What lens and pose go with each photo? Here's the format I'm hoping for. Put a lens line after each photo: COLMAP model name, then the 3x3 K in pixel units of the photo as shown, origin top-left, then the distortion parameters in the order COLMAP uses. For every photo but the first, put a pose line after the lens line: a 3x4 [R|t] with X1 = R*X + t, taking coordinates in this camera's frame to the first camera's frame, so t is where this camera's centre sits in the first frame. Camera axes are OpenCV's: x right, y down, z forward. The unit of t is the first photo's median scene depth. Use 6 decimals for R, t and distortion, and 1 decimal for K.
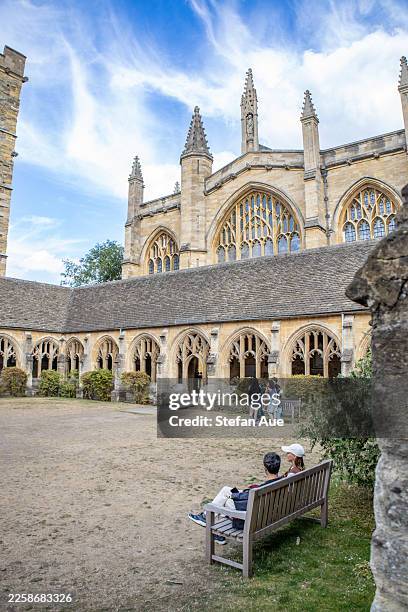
lens RADIAL K [[432.1, 0, 204.0], [0, 432.1, 306.0], [0, 0, 1]] dist [-0.162596, 0.040141]
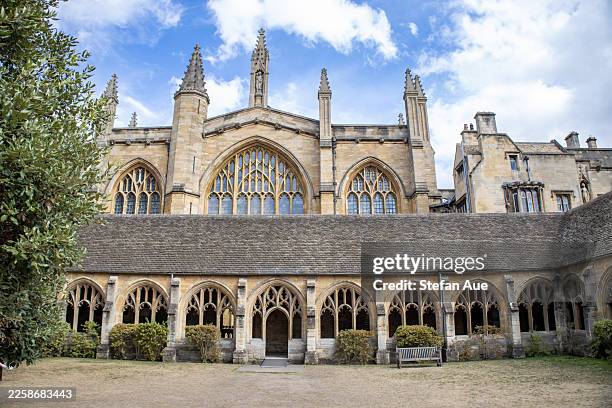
lens RADIAL K [[432.1, 0, 306.0], [0, 432.1, 204.0], [0, 0, 1]] dist [-0.162596, 0.040141]
pose [[0.810539, 0.152906, 0.565372, -0.369945], [-0.077562, 0.984841, -0.155155, 0.020037], [-0.580526, 0.081908, 0.810112, 0.119774]]
